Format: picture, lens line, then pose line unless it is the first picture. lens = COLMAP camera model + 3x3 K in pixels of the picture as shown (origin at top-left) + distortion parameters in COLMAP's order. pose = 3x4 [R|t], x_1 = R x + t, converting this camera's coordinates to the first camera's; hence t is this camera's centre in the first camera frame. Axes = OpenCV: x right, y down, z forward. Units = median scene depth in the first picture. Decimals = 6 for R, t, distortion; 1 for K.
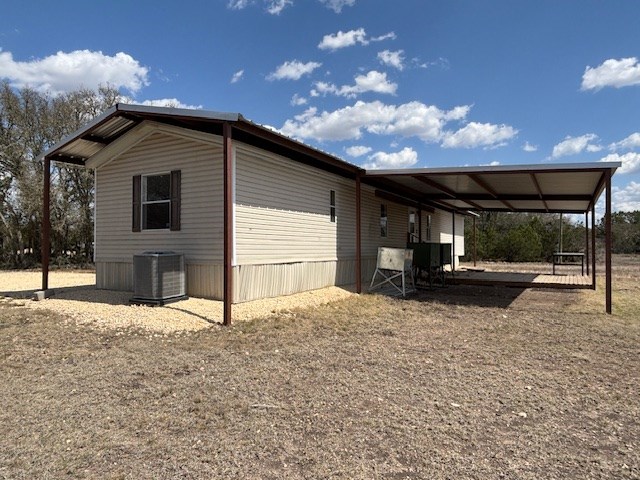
lens RADIAL K [[411.8, 0, 321.1], [0, 411.8, 242.9], [0, 0, 1]] dist [0.011200, 0.001526]
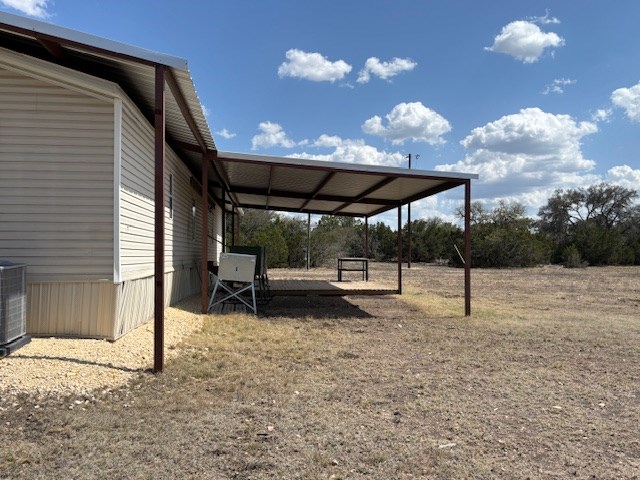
lens RADIAL K [[537.0, 0, 320.0], [0, 537.0, 239.0], [0, 0, 1]] dist [0.032768, -0.008685]
pose [[0.798428, 0.015597, 0.601888, -0.445798], [-0.009963, 0.999870, -0.012694, -0.005294], [-0.602008, 0.004138, 0.798479, 0.119249]]
